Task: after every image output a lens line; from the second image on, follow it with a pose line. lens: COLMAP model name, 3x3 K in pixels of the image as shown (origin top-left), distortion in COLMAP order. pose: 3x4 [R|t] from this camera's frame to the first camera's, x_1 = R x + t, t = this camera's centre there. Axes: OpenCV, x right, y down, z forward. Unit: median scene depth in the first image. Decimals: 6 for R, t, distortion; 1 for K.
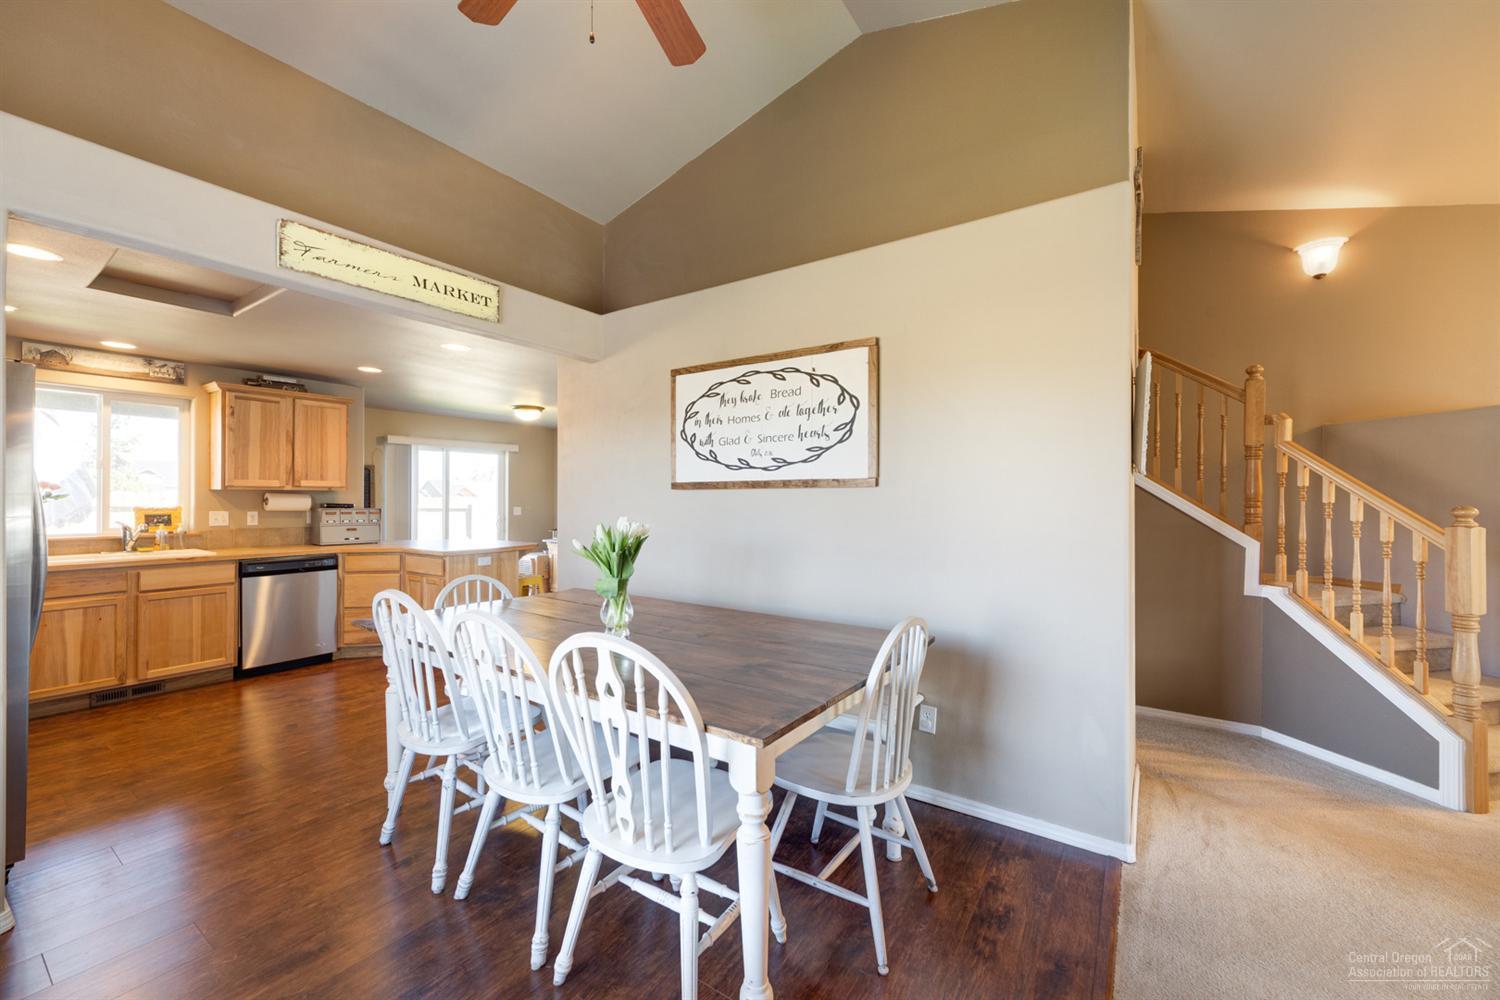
lens RADIAL K [[578.8, 0, 751.7], [0, 578.8, 501.3], [0, 0, 1]] dist [0.002259, -0.000703]
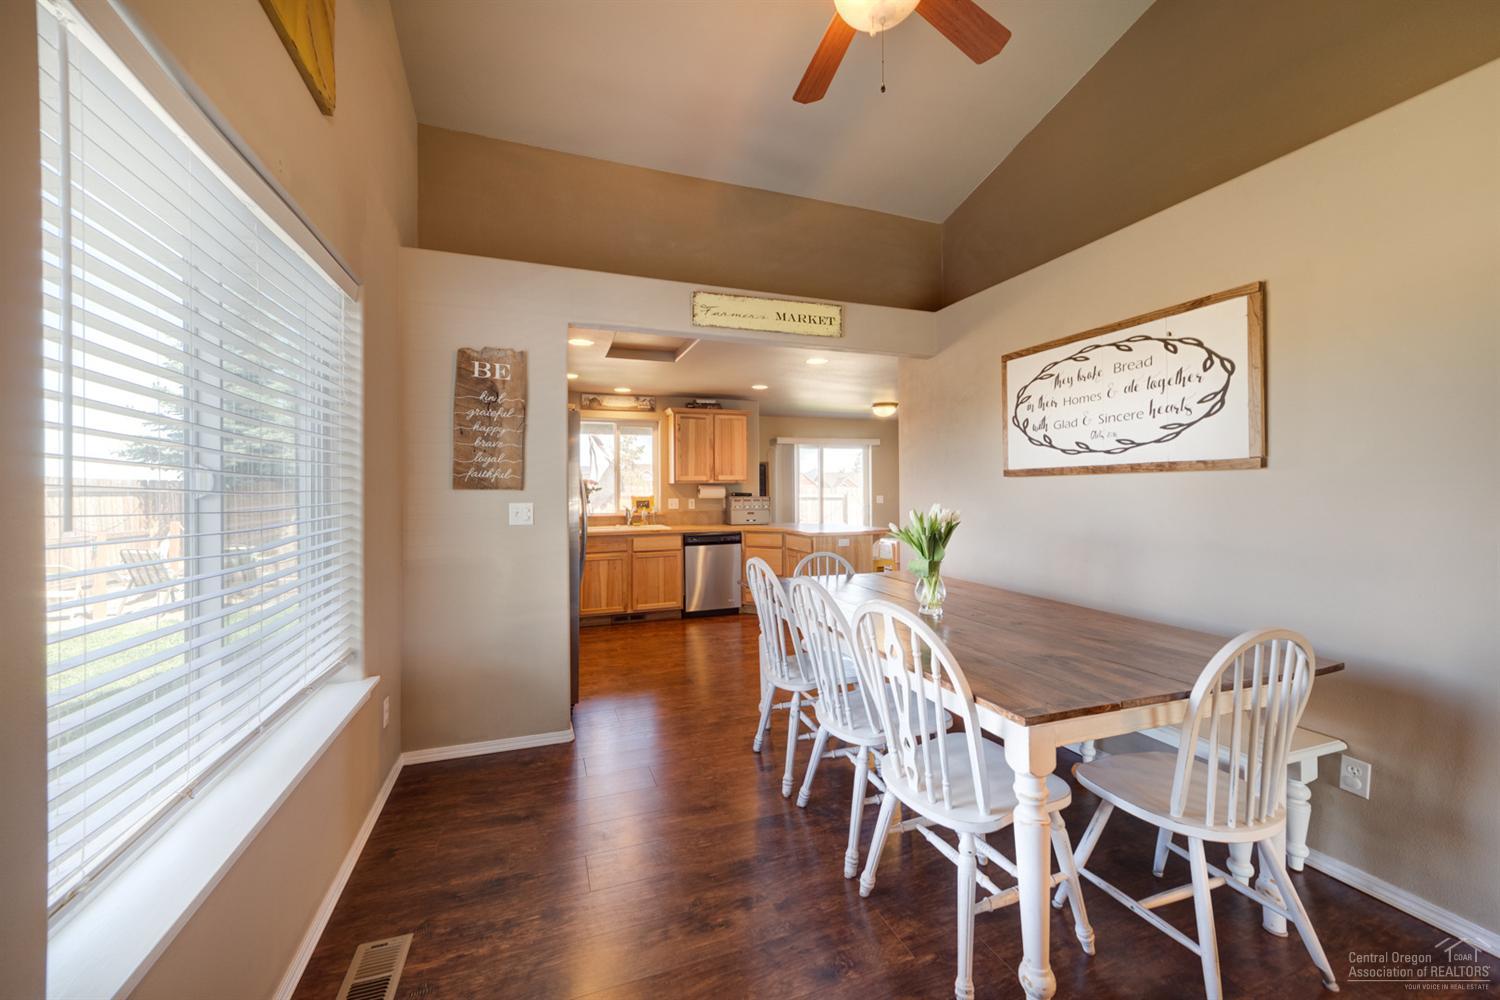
lens RADIAL K [[578.8, 0, 764.4], [0, 578.8, 492.0], [0, 0, 1]] dist [0.002259, -0.000703]
pose [[0.820603, -0.005382, -0.571474, 0.106387], [0.006661, 0.999978, 0.000147, 0.002821], [0.571460, -0.003927, 0.820620, -0.050183]]
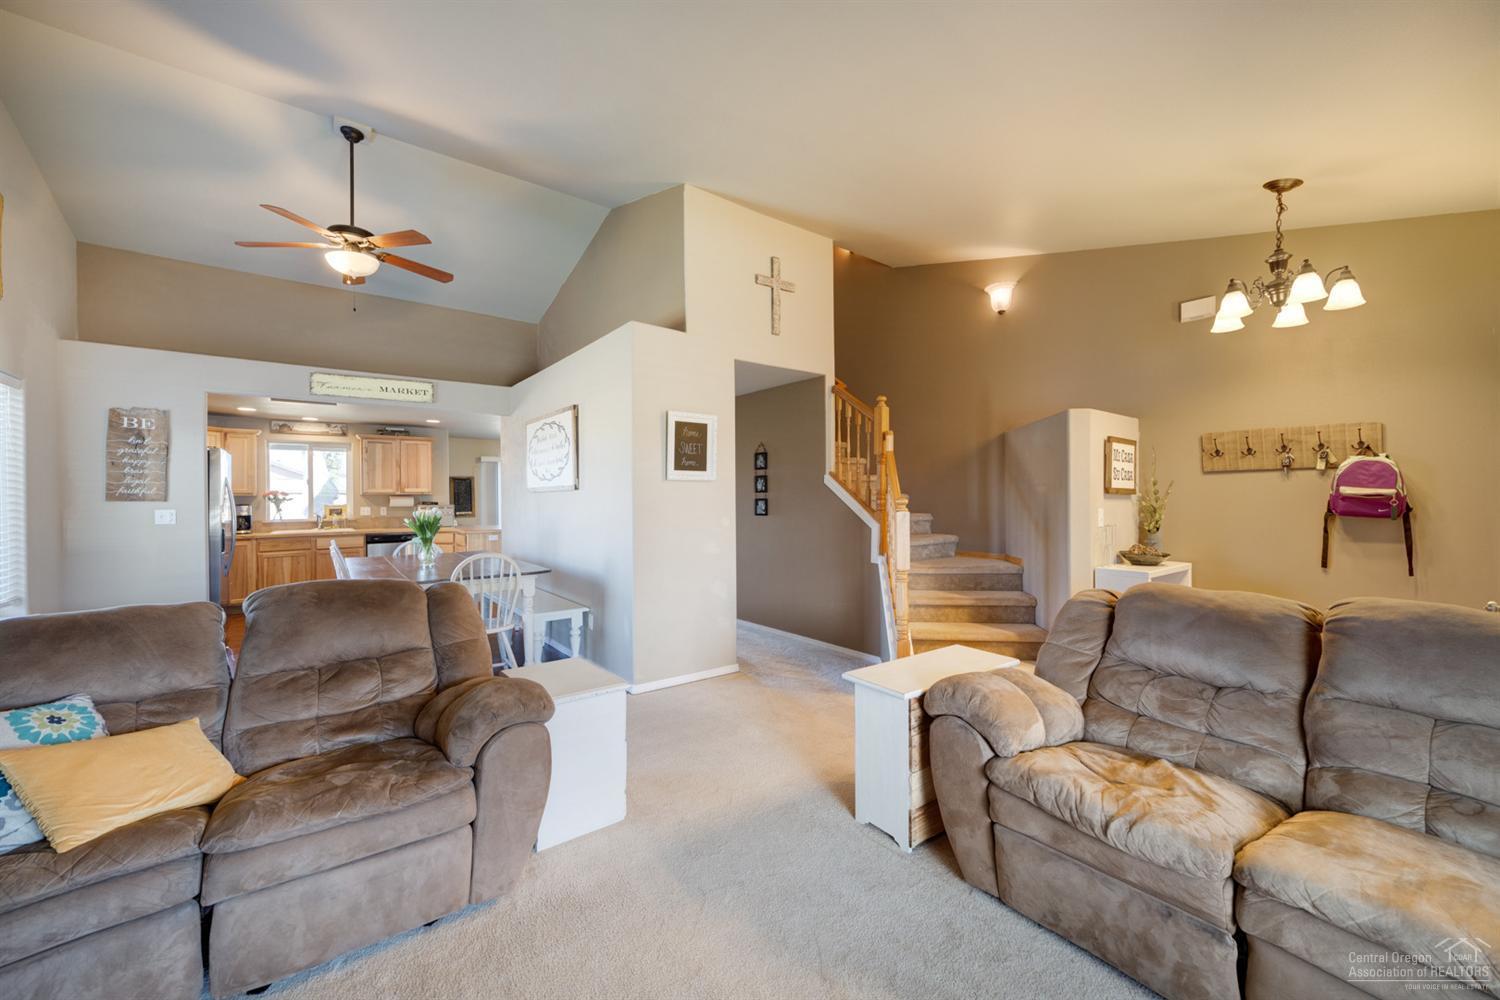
lens RADIAL K [[578.8, 0, 775.7], [0, 578.8, 502.3], [0, 0, 1]] dist [0.002259, -0.000703]
pose [[0.953137, -0.008117, -0.302430, 1.177728], [0.010798, 0.999916, 0.007197, 0.005505], [0.302346, -0.010125, 0.953144, -0.436449]]
